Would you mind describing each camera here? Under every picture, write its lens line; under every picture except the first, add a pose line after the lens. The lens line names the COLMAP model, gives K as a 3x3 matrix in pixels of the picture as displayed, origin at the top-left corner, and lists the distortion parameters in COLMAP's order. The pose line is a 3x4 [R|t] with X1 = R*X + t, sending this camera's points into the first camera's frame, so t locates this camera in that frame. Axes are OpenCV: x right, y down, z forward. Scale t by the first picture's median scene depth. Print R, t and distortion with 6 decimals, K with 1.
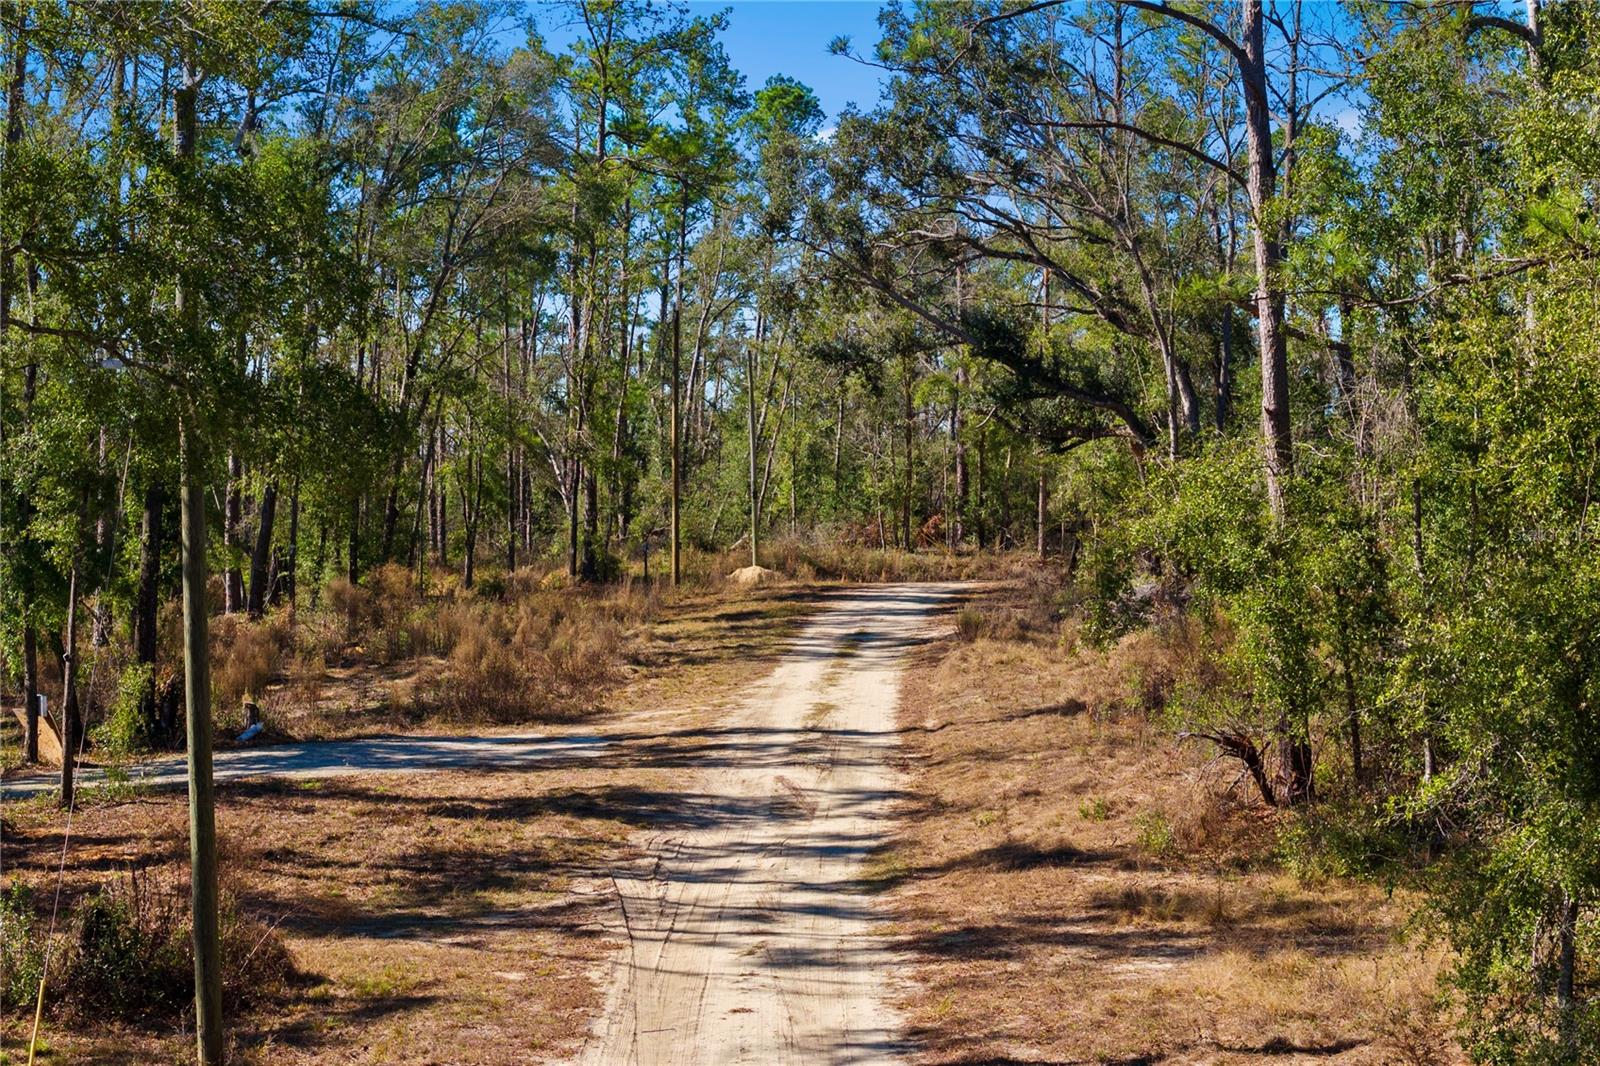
lens RADIAL K [[3227.5, 0, 817.4], [0, 3227.5, 461.8], [0, 0, 1]] dist [-0.151618, 0.000000]
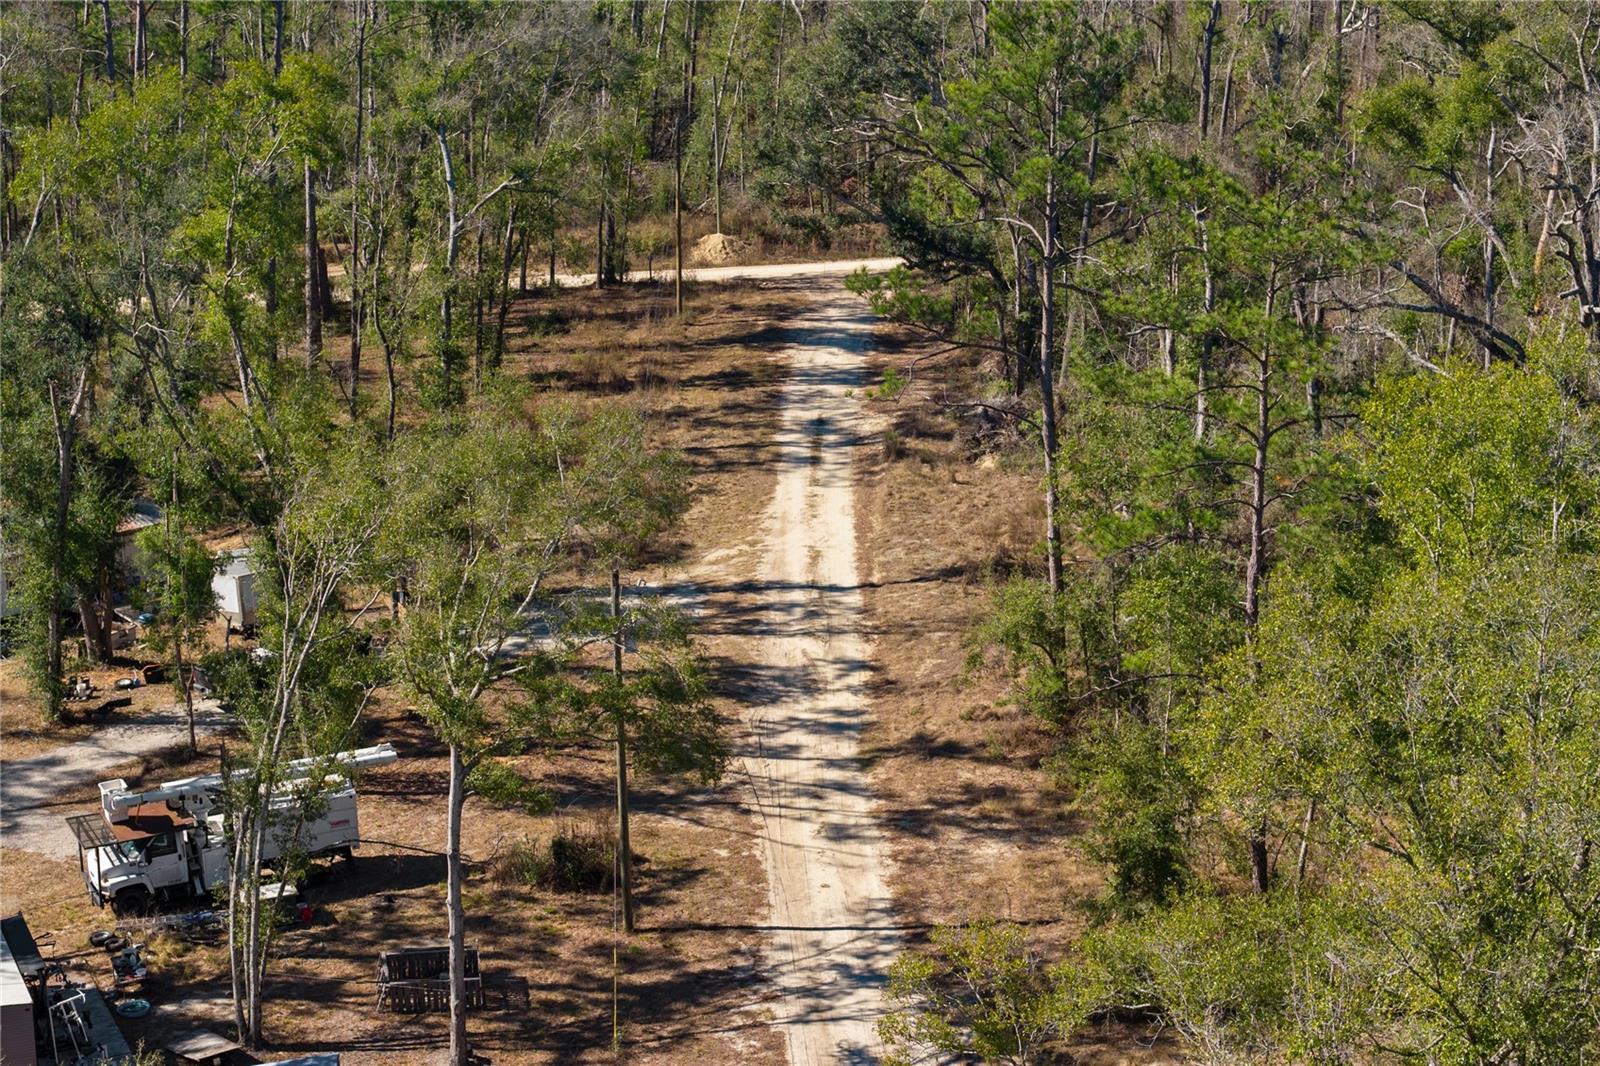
lens RADIAL K [[3227.5, 0, 793.0], [0, 3227.5, 543.0], [0, 0, 1]] dist [-0.151618, 0.000000]
pose [[0.999461, -0.012068, 0.030545, -0.076411], [0.003929, 0.967293, 0.253629, -0.454165], [-0.032606, -0.253373, 0.966819, -0.857202]]
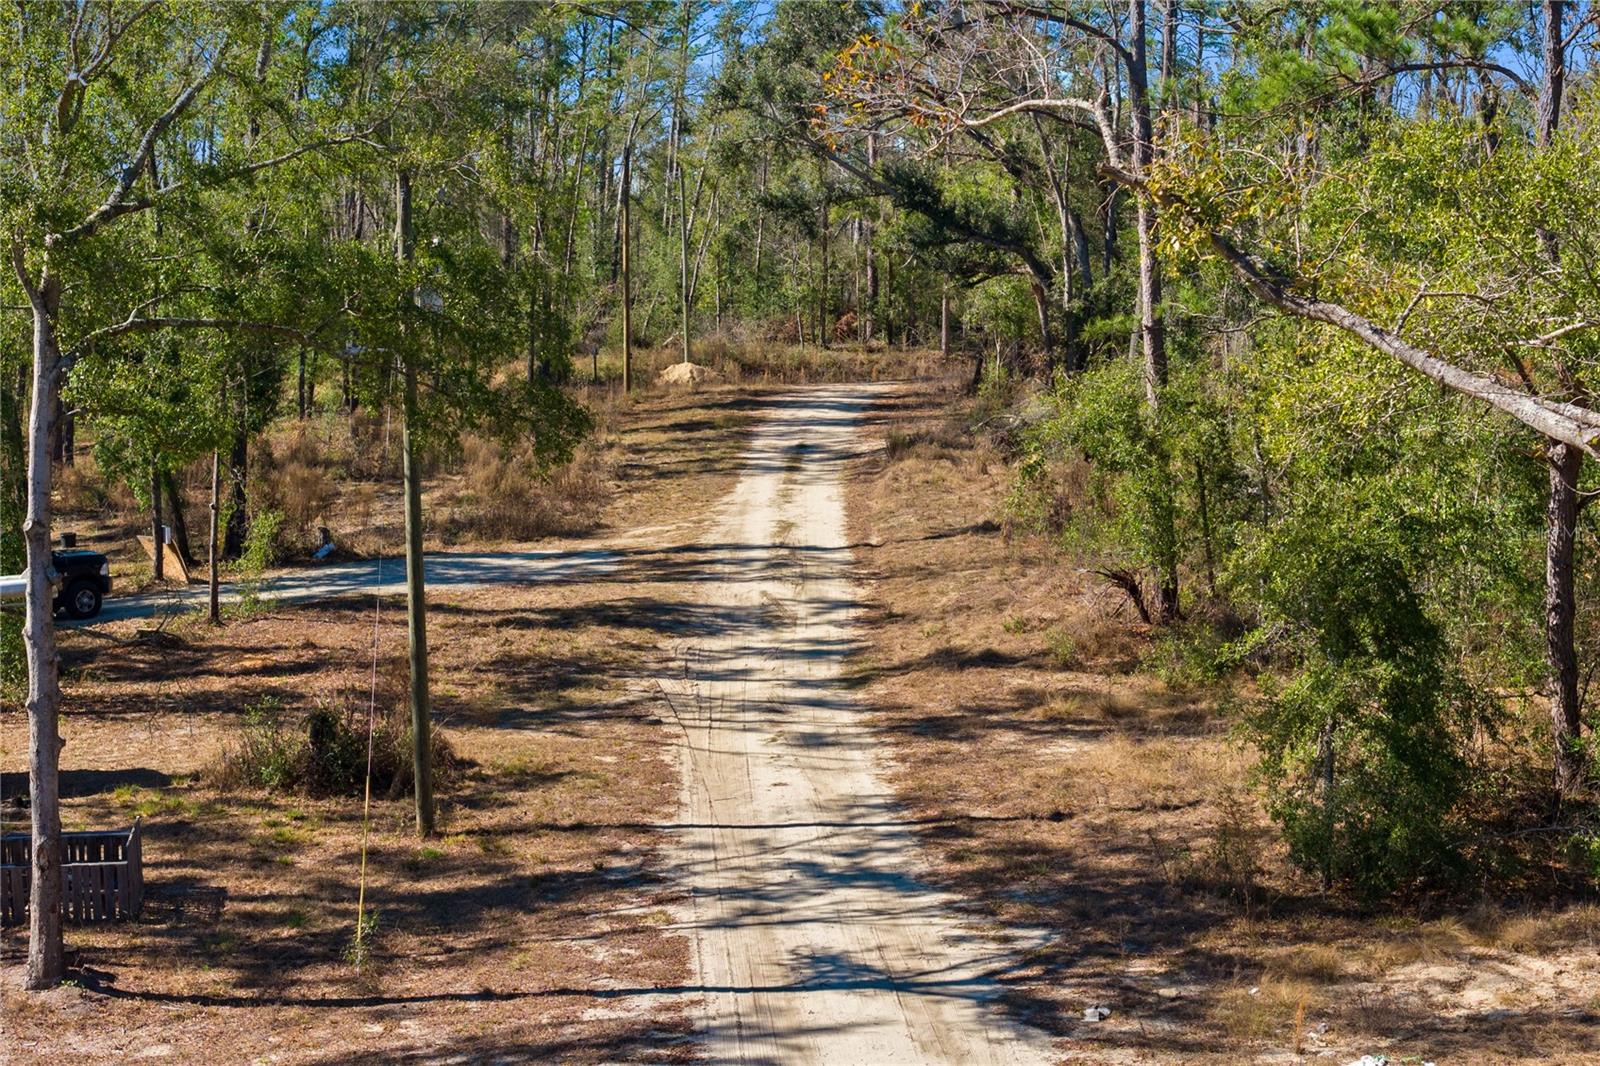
lens RADIAL K [[3227.5, 0, 806.0], [0, 3227.5, 520.2], [0, 0, 1]] dist [-0.151618, 0.000000]
pose [[0.999445, -0.004912, 0.032934, -0.036764], [0.001638, 0.995114, 0.098722, -0.055876], [-0.033258, -0.098613, 0.994570, -0.268064]]
